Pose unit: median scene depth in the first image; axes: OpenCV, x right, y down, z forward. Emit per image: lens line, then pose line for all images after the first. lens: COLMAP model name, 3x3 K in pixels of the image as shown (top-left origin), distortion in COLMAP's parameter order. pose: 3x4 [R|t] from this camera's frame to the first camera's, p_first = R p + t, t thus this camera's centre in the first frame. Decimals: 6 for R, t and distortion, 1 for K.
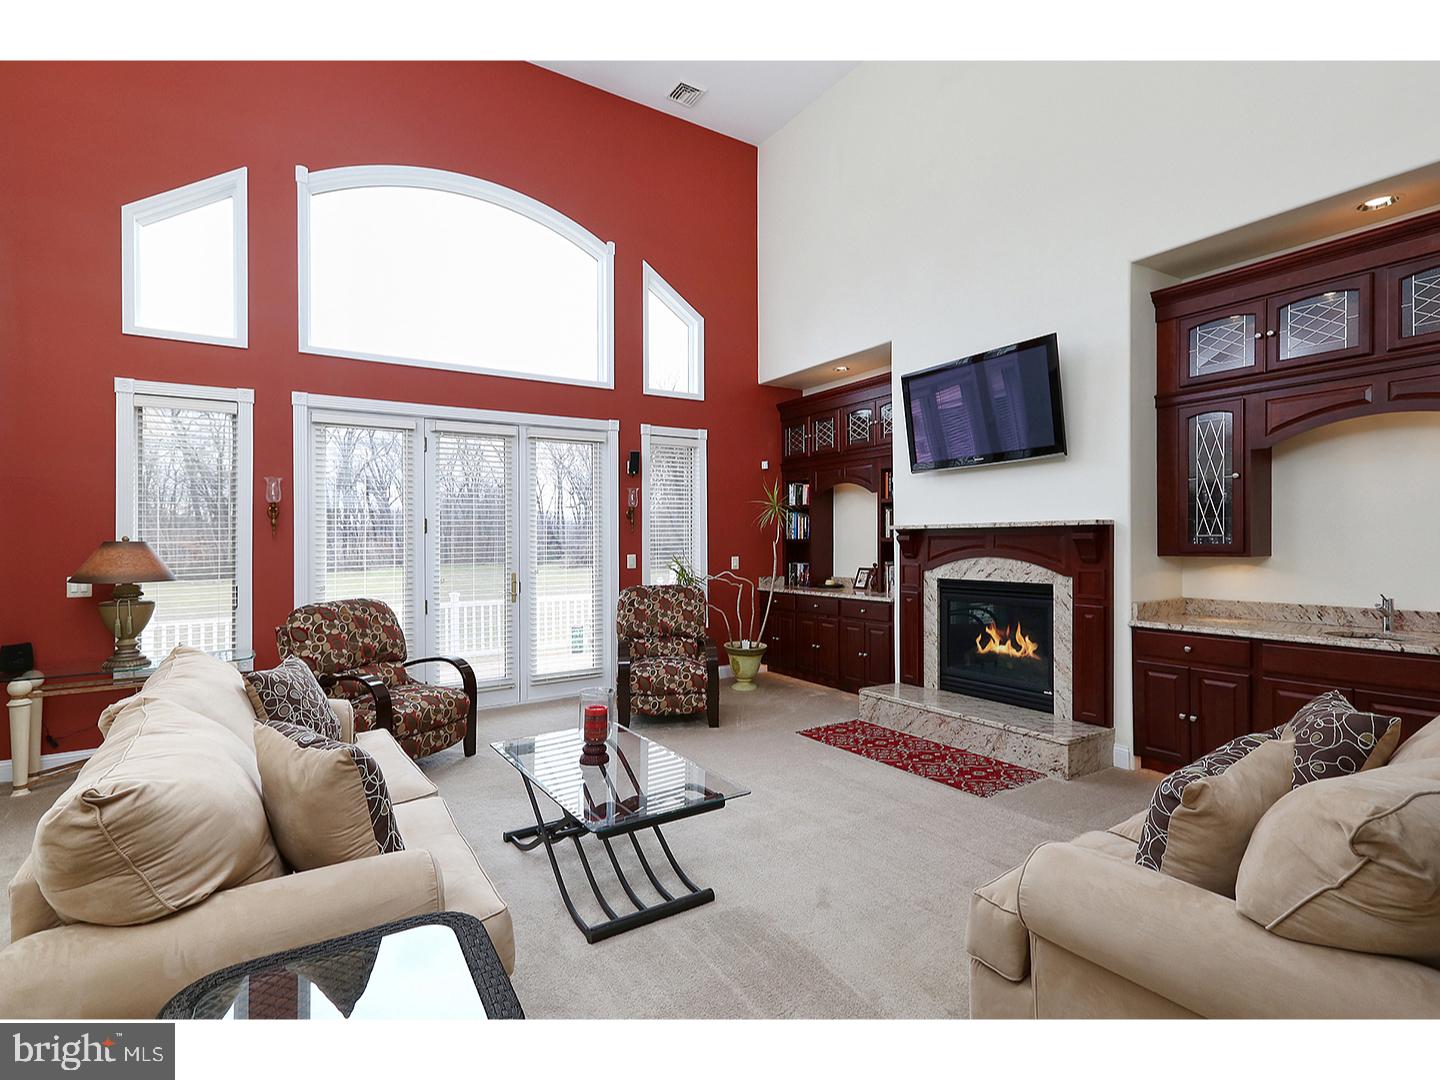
lens RADIAL K [[760.7, 0, 717.6], [0, 760.7, 551.8], [0, 0, 1]] dist [0.002939, -0.004737]
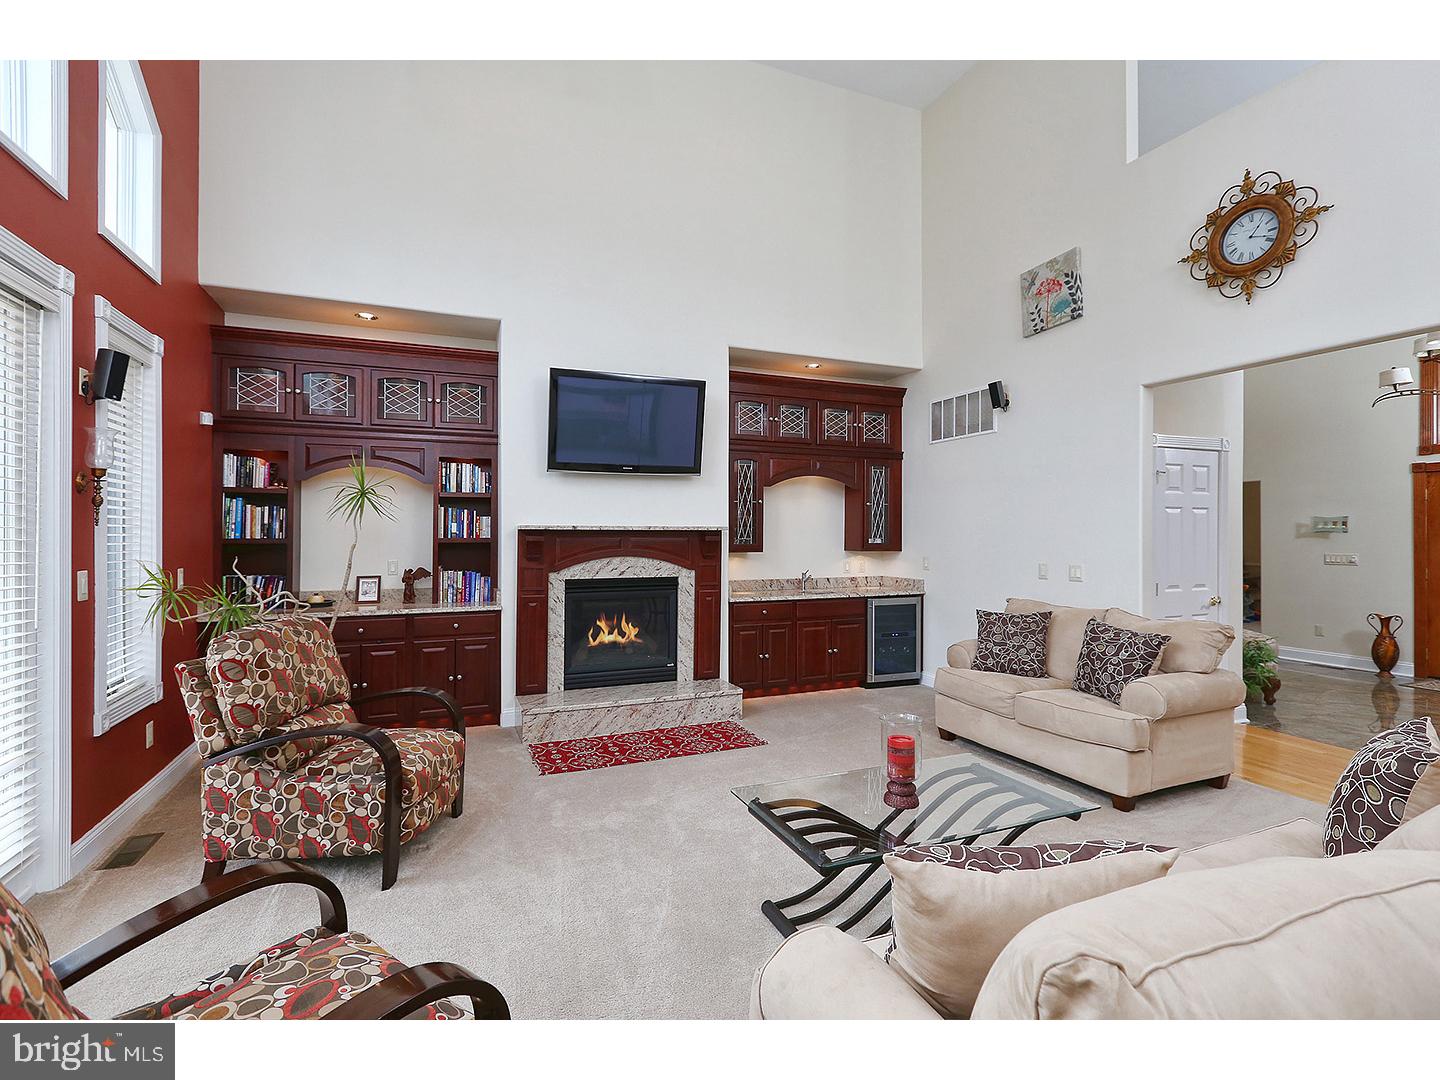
lens RADIAL K [[656.5, 0, 718.5], [0, 656.5, 554.0], [0, 0, 1]] dist [-0.021092, 0.000273]
pose [[0.128120, -0.023217, 0.991487, -0.579537], [0.010364, 0.999703, 0.022070, -0.016712], [-0.991704, 0.007448, 0.128323, 0.737735]]
